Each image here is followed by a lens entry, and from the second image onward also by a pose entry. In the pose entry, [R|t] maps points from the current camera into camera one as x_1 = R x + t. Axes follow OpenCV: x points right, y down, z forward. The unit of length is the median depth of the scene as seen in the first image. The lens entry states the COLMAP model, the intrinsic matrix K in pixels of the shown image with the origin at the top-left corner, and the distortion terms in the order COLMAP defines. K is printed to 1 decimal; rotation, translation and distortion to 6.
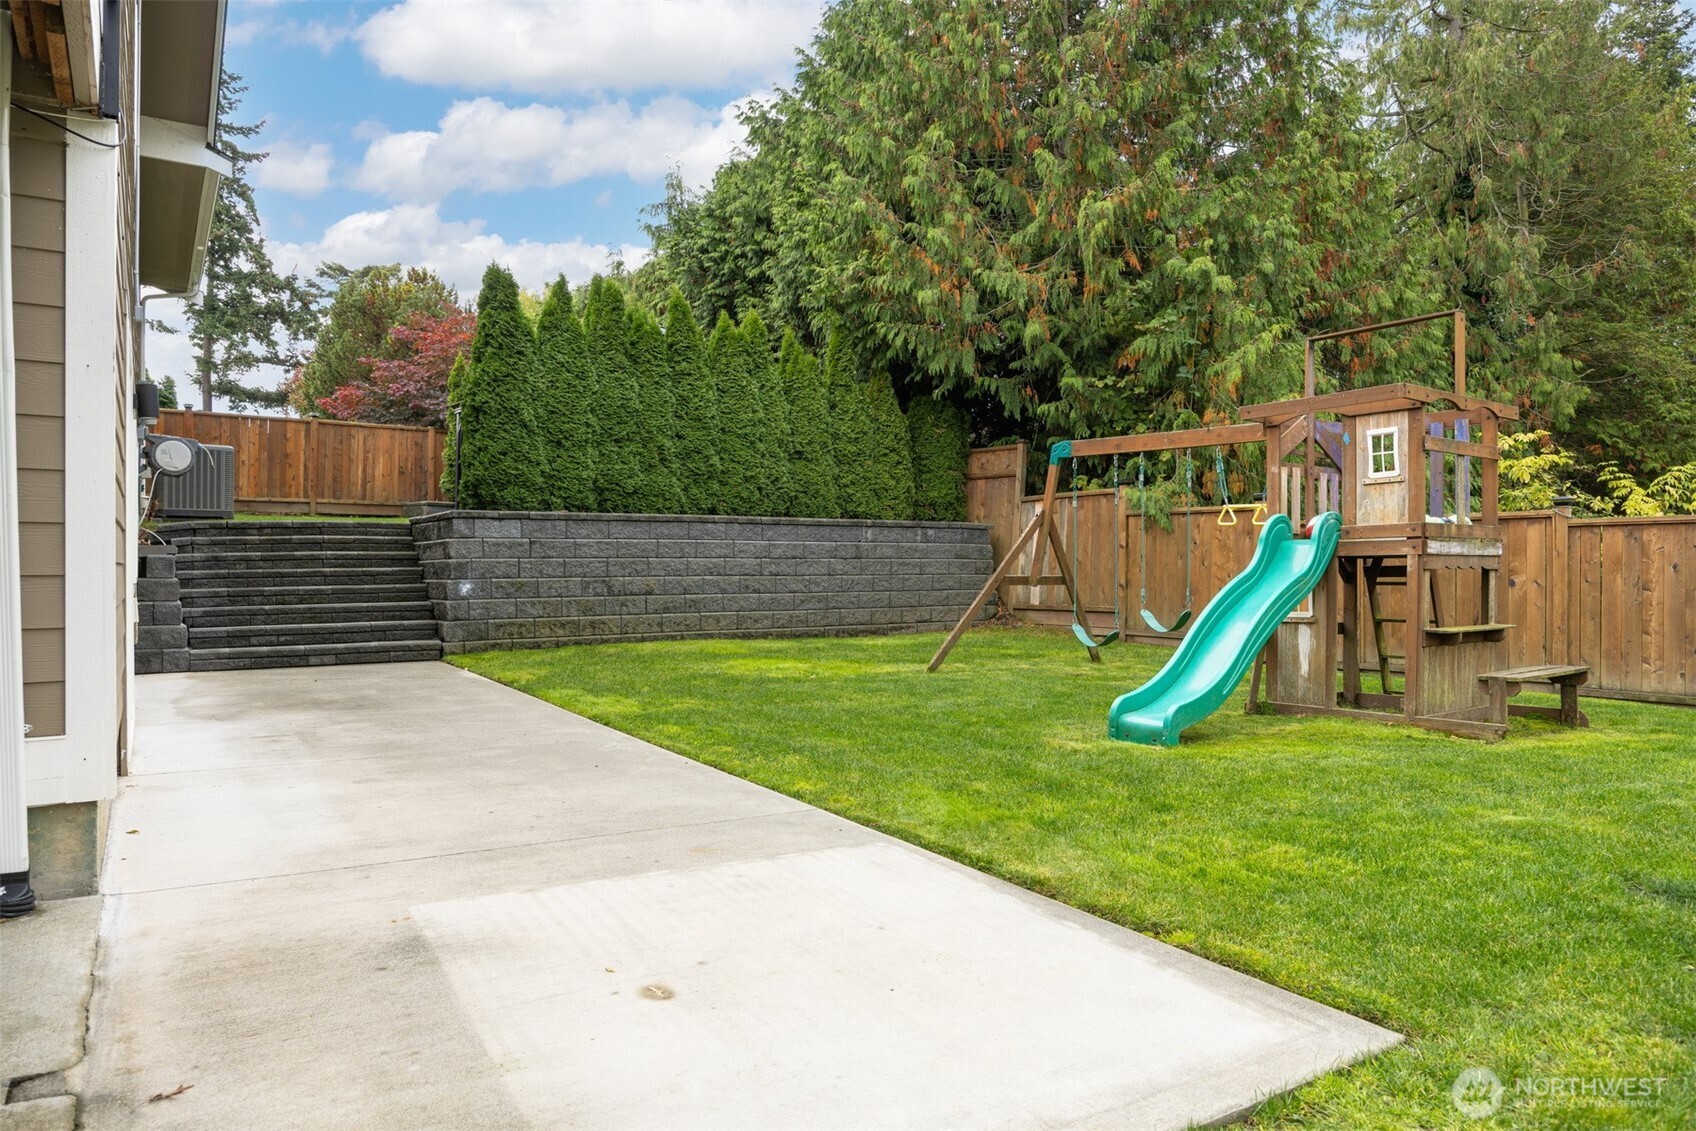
lens RADIAL K [[976.3, 0, 853.0], [0, 976.3, 563.5], [0, 0, 1]] dist [0.006170, 0.001511]
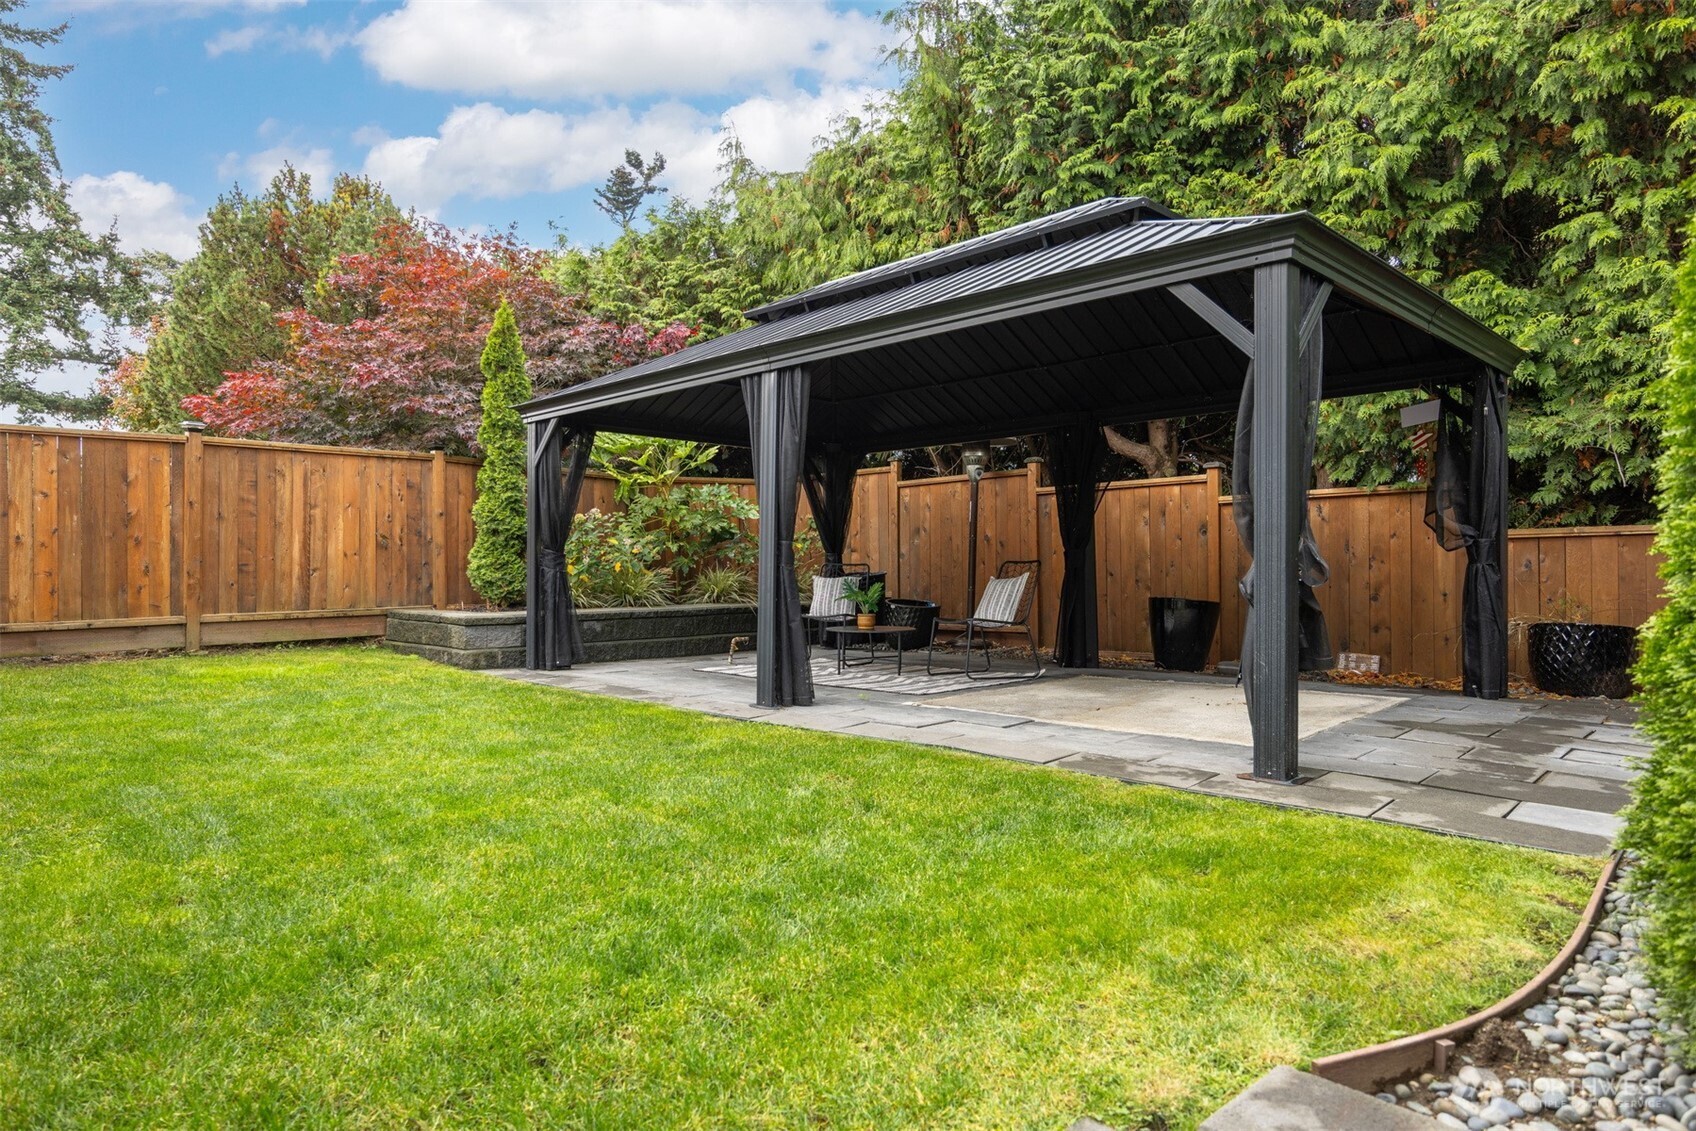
lens RADIAL K [[973.2, 0, 847.9], [0, 973.2, 579.6], [0, 0, 1]] dist [0.001566, -0.002955]
pose [[0.991406, -0.019535, 0.129353, -0.137064], [0.019550, 0.999808, 0.001159, -0.033652], [-0.129351, 0.001379, 0.991598, 0.228251]]
